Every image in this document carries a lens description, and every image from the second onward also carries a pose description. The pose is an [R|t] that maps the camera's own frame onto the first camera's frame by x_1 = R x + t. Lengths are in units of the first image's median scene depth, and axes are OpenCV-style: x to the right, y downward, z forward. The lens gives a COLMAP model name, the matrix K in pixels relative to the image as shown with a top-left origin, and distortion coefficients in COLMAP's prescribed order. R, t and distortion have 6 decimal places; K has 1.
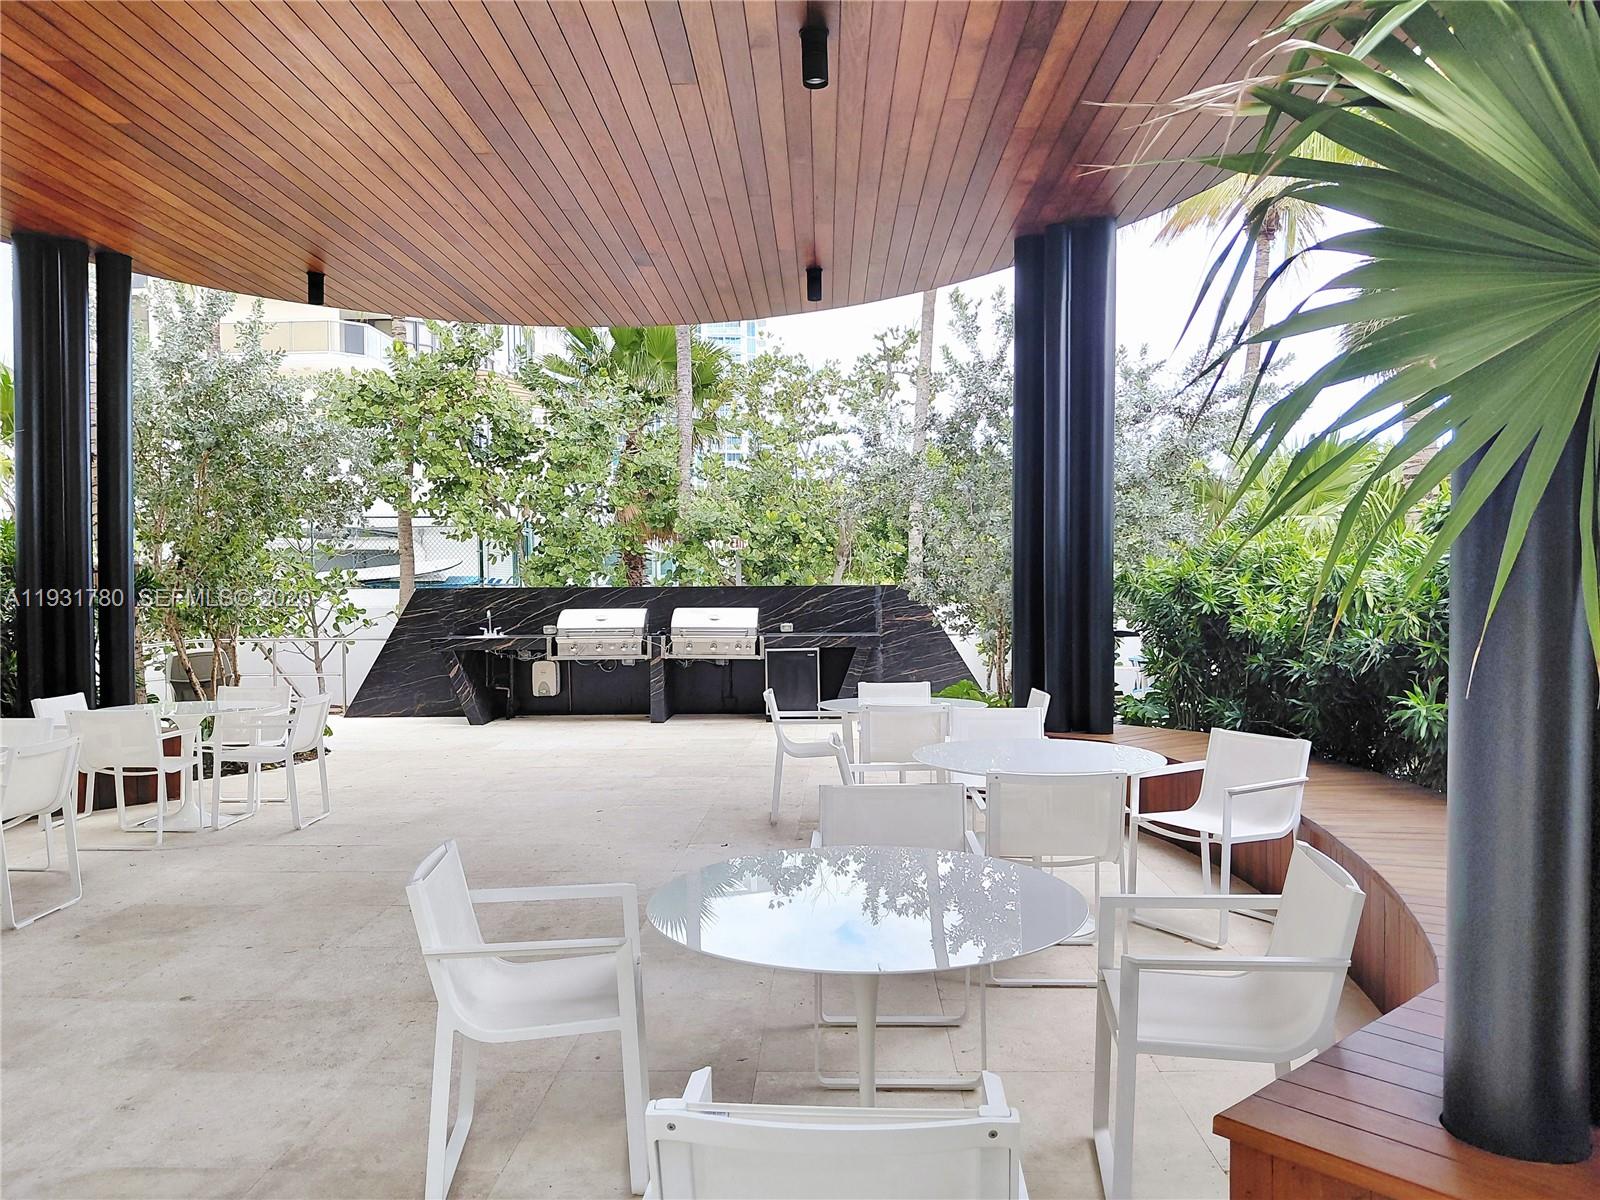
lens RADIAL K [[1168.2, 0, 798.8], [0, 1168.2, 607.1], [0, 0, 1]] dist [0.088097, -0.003927]
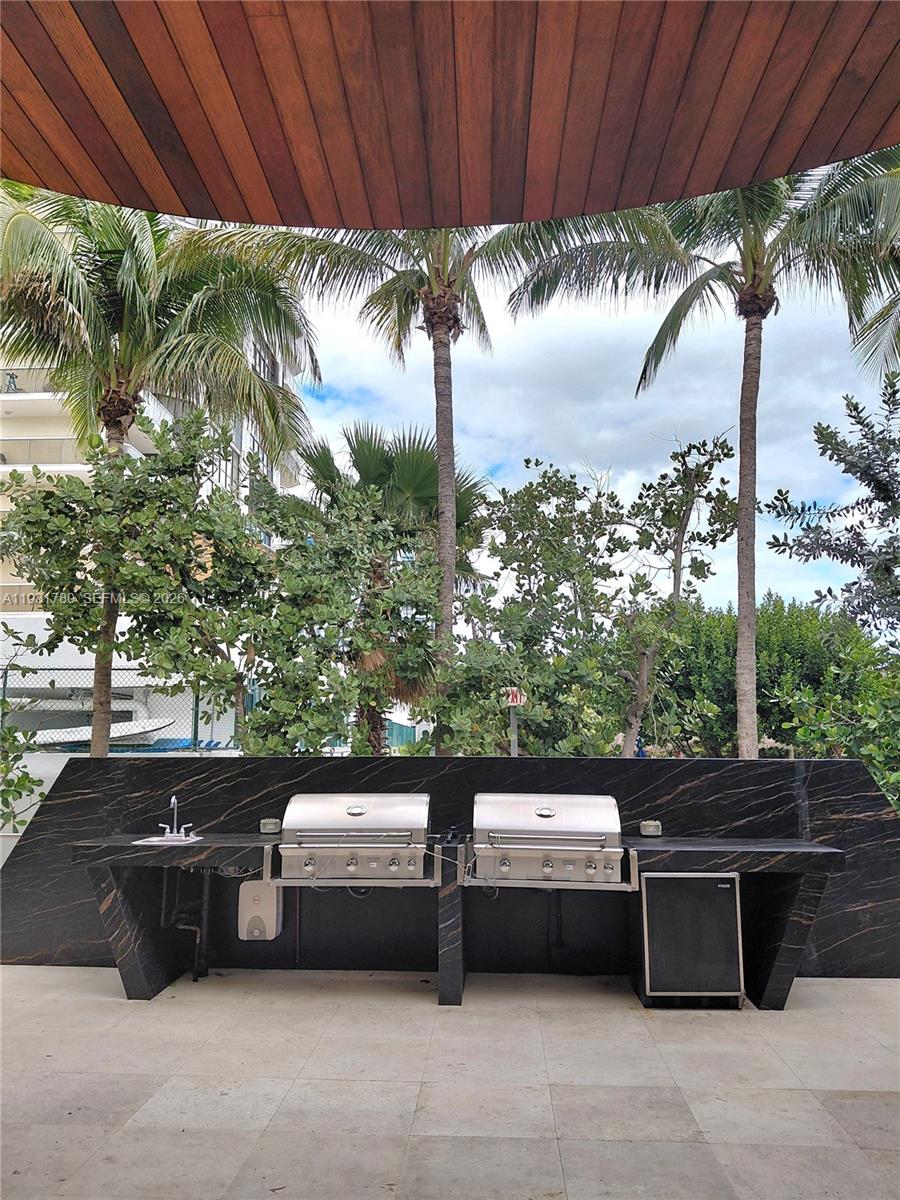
lens RADIAL K [[876.2, 0, 452.6], [0, 876.2, 598.8], [0, 0, 1]] dist [0.088097, -0.003927]
pose [[0.999894, 0.007685, -0.012337, -0.092286], [-0.009801, 0.983272, -0.181878, -0.012990], [0.010733, 0.181980, 0.983244, 0.429961]]
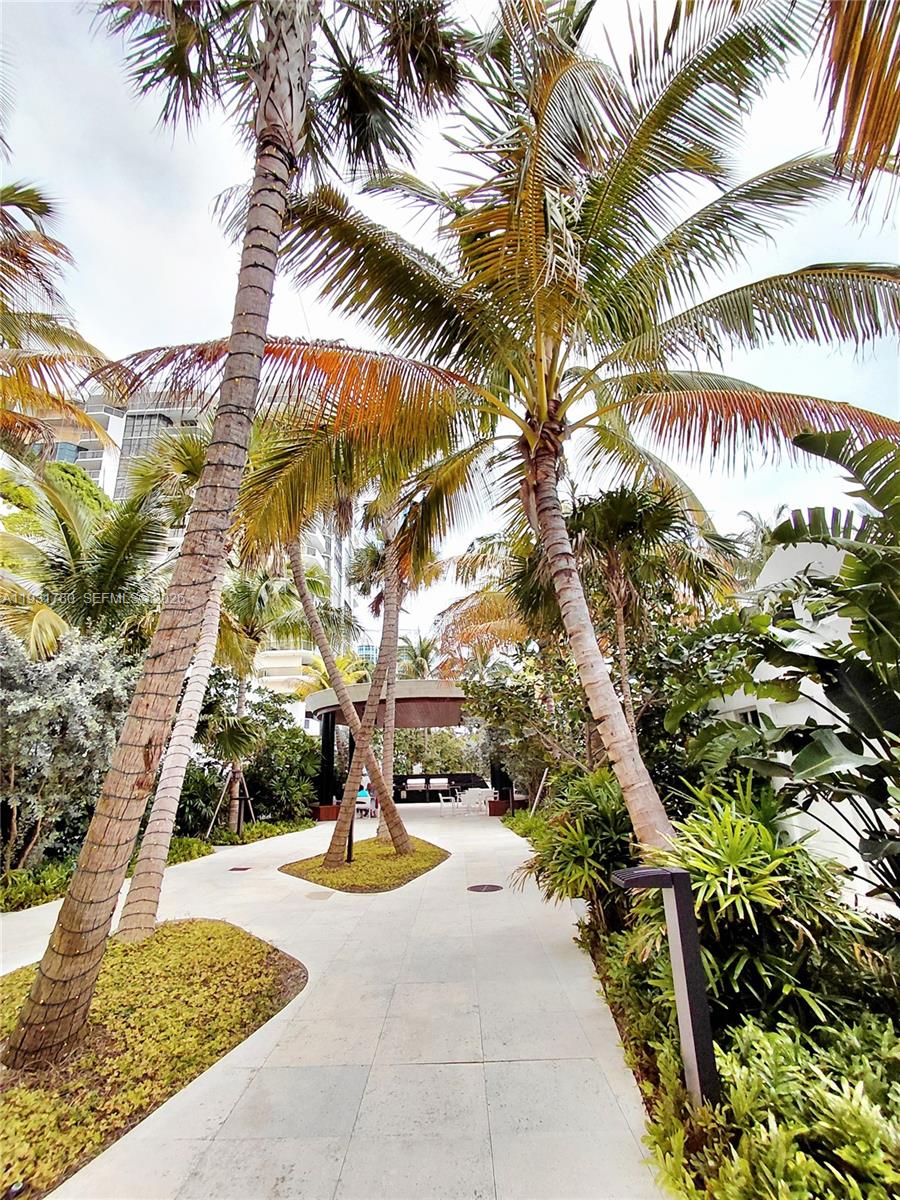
lens RADIAL K [[558.9, 0, 448.0], [0, 558.9, 599.2], [0, 0, 1]] dist [-0.000006, -0.000001]
pose [[0.999598, -0.013198, 0.025102, -0.066319], [0.020414, 0.949265, -0.313814, 0.019232], [-0.019687, 0.314200, 0.949153, -1.209463]]
